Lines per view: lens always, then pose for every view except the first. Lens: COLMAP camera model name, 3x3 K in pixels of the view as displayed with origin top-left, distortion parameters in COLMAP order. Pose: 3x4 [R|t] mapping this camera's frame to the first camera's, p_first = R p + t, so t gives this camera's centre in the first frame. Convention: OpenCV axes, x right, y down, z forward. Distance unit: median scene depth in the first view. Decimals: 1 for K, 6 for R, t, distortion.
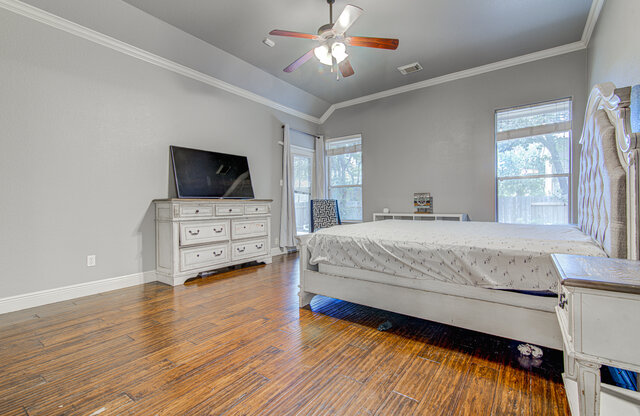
lens RADIAL K [[298.2, 0, 320.5], [0, 298.2, 206.6], [0, 0, 1]] dist [0.014587, -0.000288]
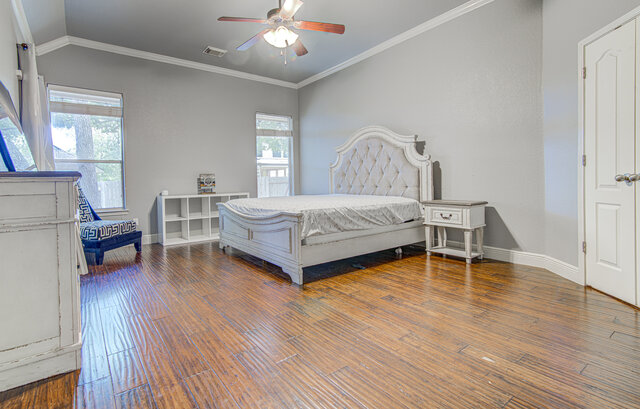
lens RADIAL K [[298.2, 0, 324.8], [0, 298.2, 184.4], [0, 0, 1]] dist [0.014587, -0.000288]
pose [[0.274692, -0.006396, 0.961511, -1.123026], [0.026995, 0.999635, -0.001062, 0.004827], [-0.961153, 0.026248, 0.274764, 0.713701]]
